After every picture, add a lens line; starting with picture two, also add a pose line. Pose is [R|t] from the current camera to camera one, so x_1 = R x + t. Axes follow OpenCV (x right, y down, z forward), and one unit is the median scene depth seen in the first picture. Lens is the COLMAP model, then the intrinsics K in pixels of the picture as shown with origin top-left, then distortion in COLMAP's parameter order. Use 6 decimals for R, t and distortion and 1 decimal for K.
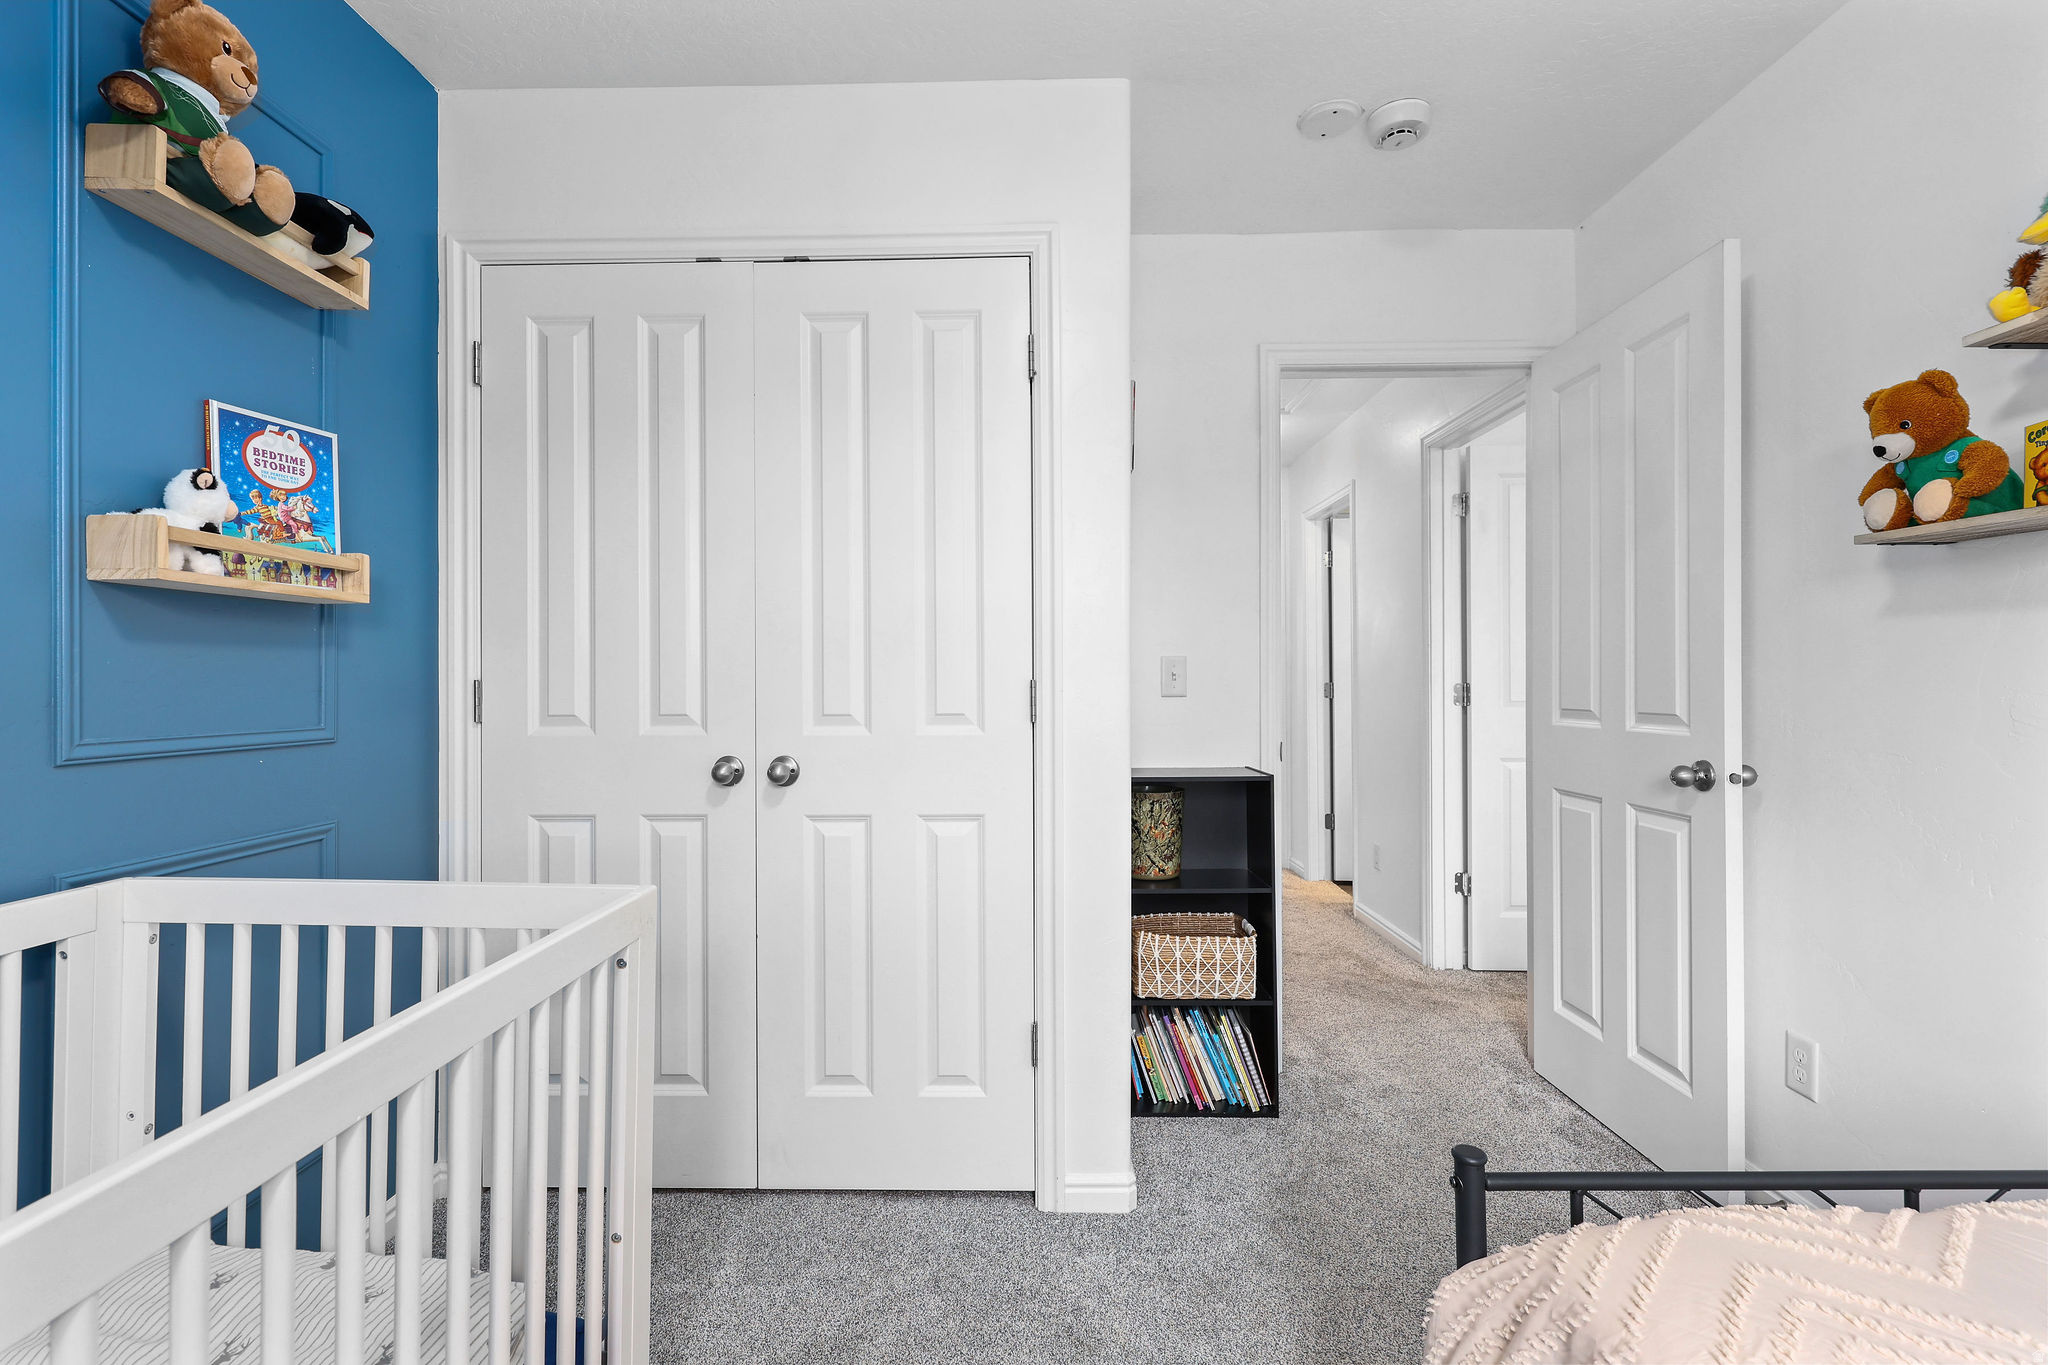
lens RADIAL K [[936.6, 0, 1019.8], [0, 936.6, 675.1], [0, 0, 1]] dist [0.005050, -0.000908]
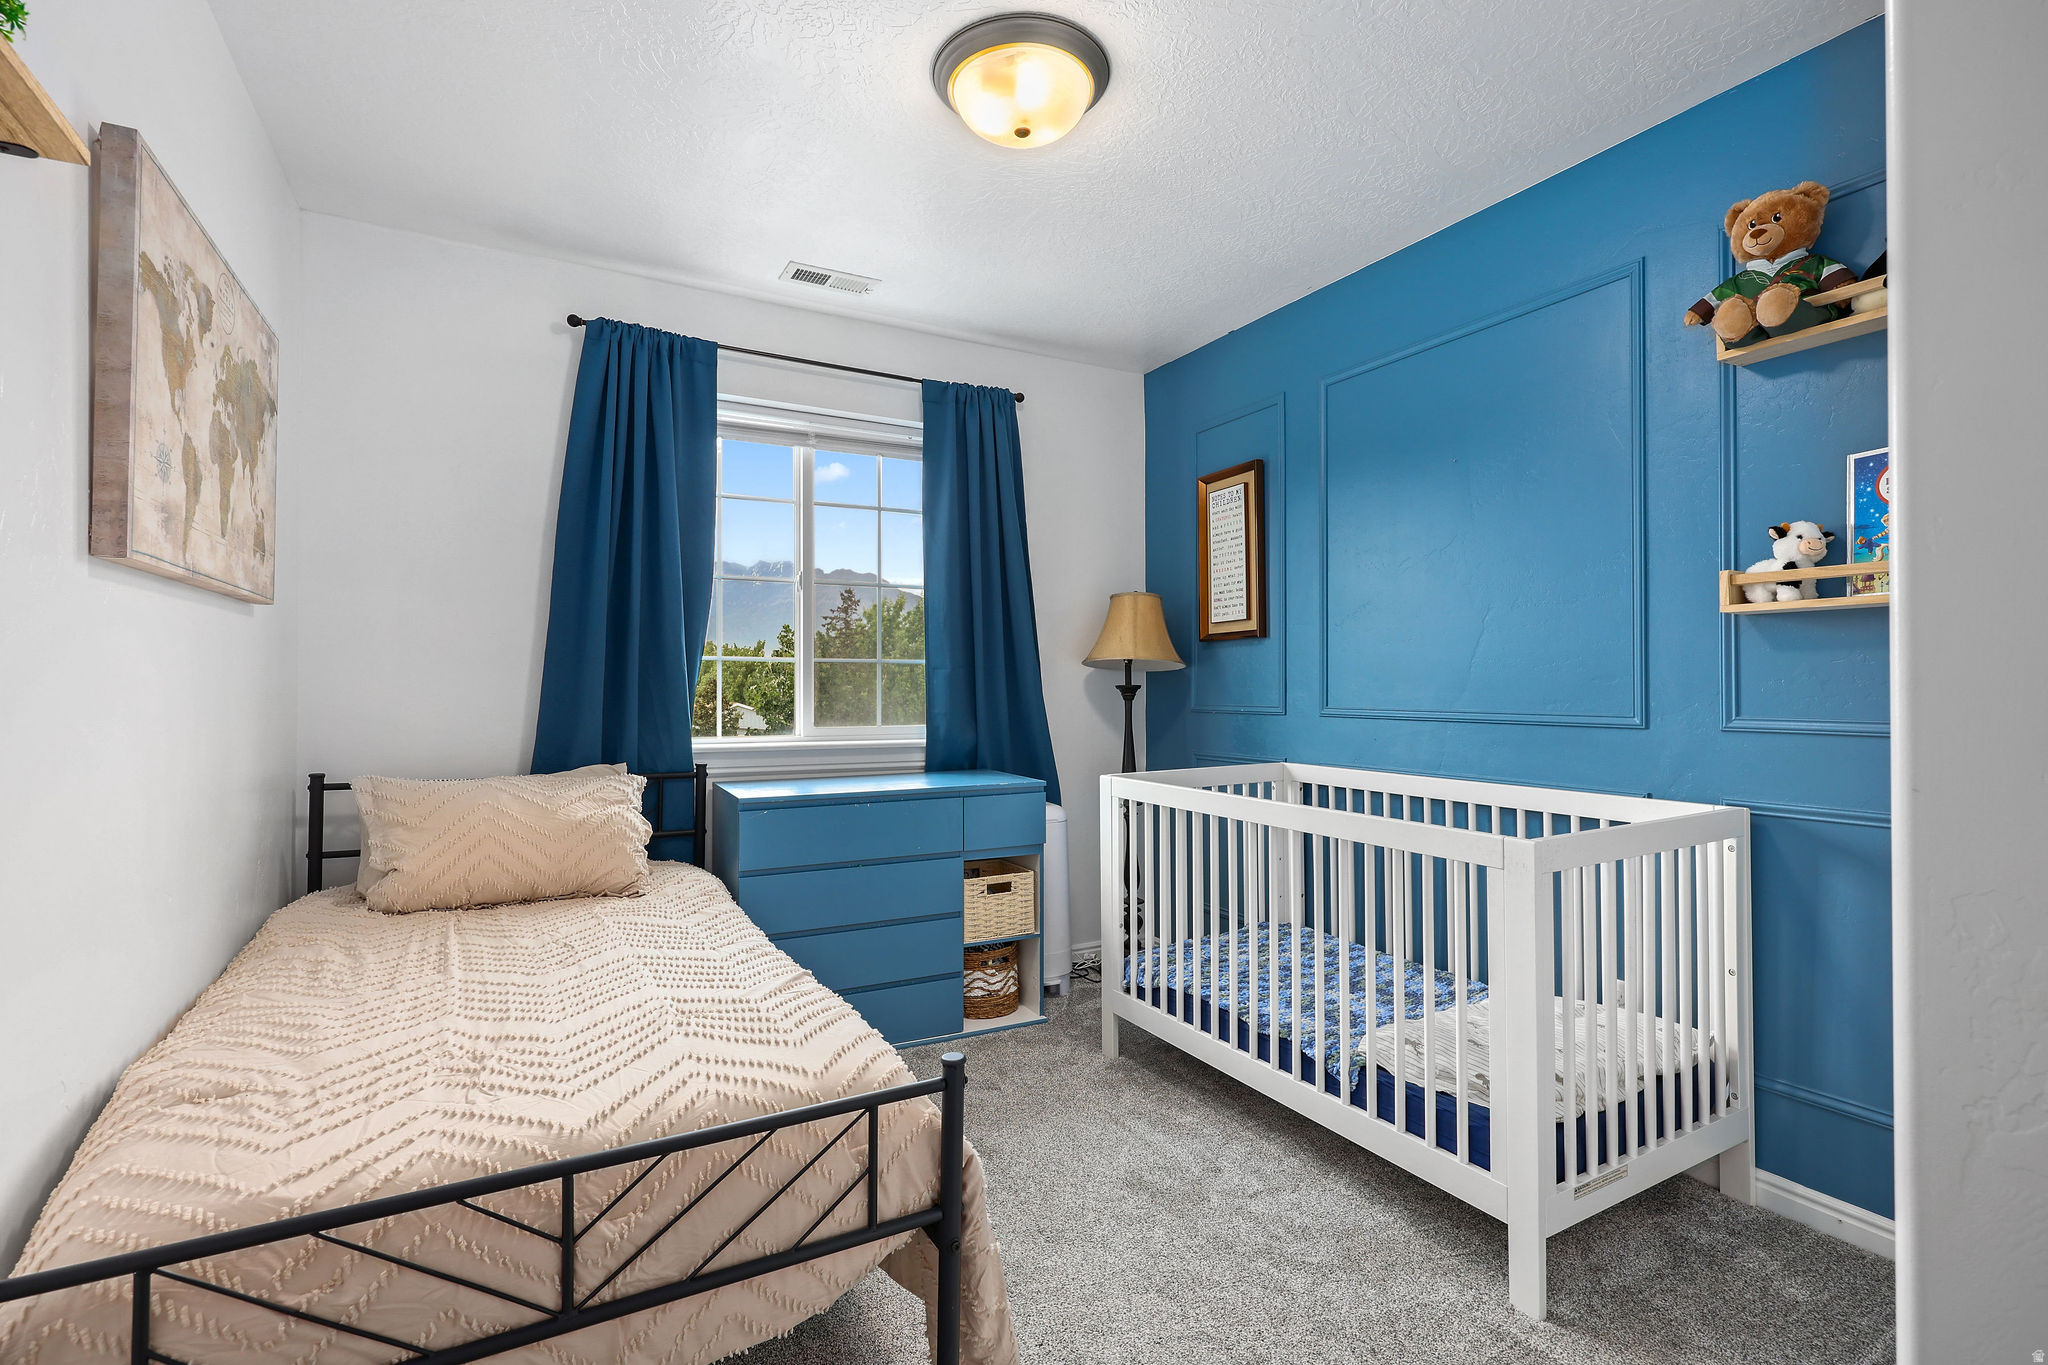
lens RADIAL K [[936.6, 0, 1022.7], [0, 936.6, 676.5], [0, 0, 1]] dist [0.005050, -0.000908]
pose [[-0.867070, 0.003696, -0.498172, 0.769732], [0.010479, 0.999887, -0.010821, 0.005777], [0.498075, -0.014603, -0.867011, 1.619377]]
